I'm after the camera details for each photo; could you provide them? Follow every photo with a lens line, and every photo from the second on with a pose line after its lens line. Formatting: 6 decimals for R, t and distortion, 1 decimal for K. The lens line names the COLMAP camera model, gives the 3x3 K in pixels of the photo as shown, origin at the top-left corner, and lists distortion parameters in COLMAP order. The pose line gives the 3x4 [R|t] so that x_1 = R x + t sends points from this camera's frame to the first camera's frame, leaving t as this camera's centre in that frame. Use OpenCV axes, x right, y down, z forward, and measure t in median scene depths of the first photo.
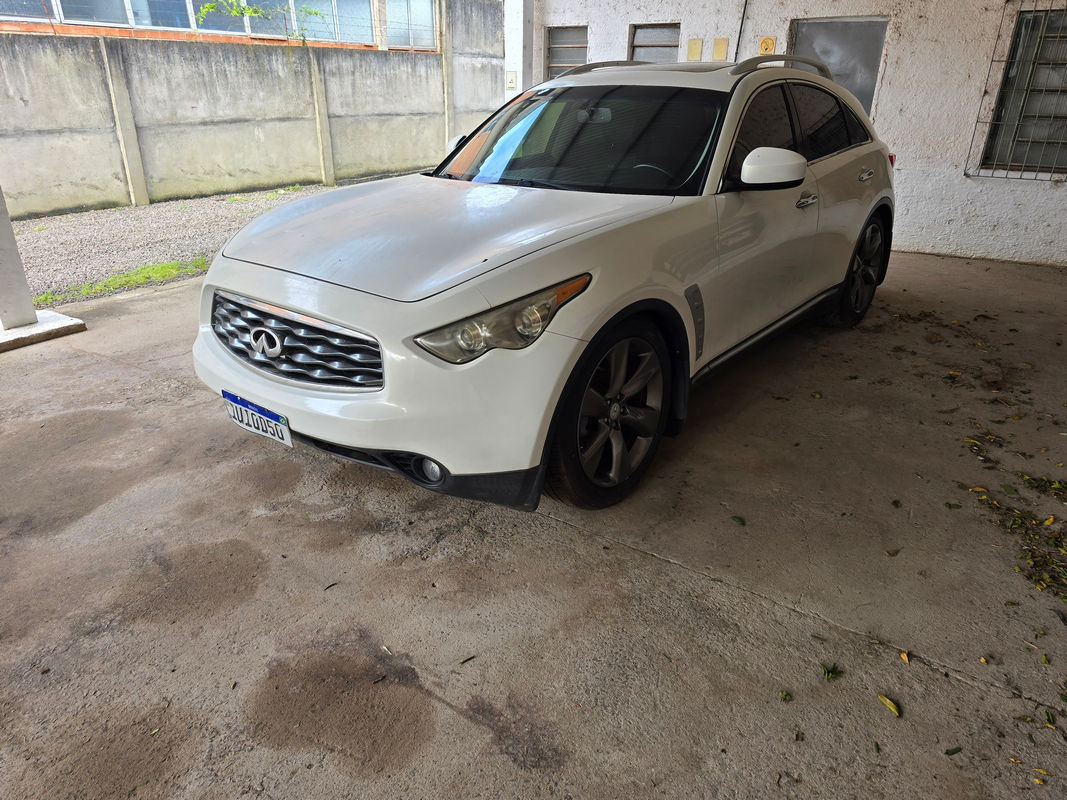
lens RADIAL K [[715.1, 0, 527.2], [0, 715.1, 393.3], [0, 0, 1]] dist [0.058261, -0.048411]
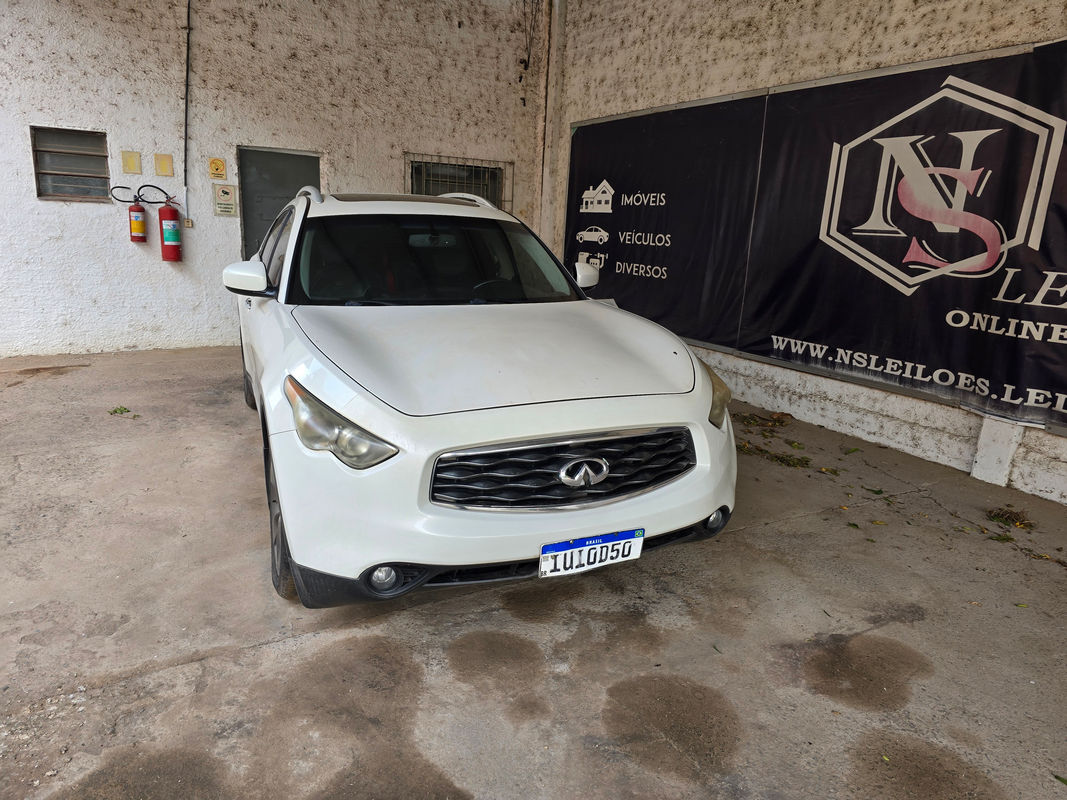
lens RADIAL K [[715.1, 0, 541.7], [0, 715.1, 395.8], [0, 0, 1]] dist [0.058261, -0.048411]
pose [[0.445884, -0.205102, 0.871275, -0.475732], [0.315989, 0.946789, 0.061168, -0.096886], [-0.837460, 0.248039, 0.486968, 0.212977]]
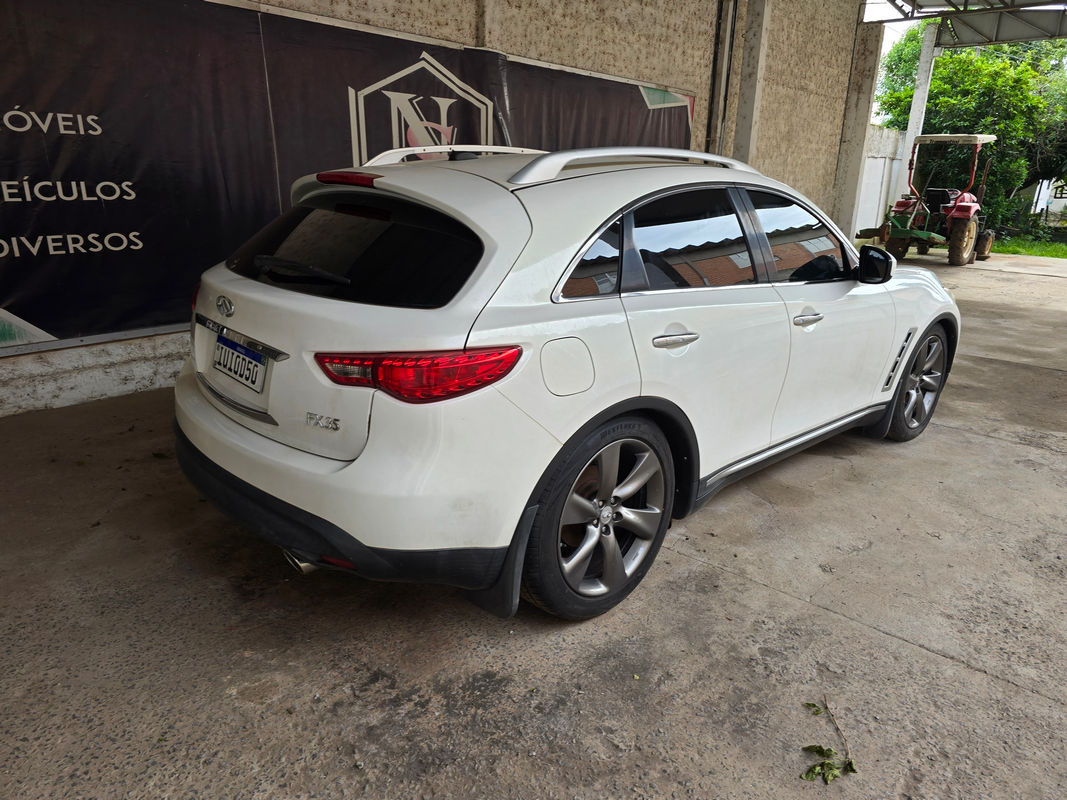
lens RADIAL K [[715.1, 0, 525.2], [0, 715.1, 403.3], [0, 0, 1]] dist [0.058261, -0.048411]
pose [[-0.991037, -0.068440, 0.114727, 0.125054], [0.023769, 0.754758, 0.655572, -0.504417], [-0.131458, 0.652423, -0.746367, 1.165993]]
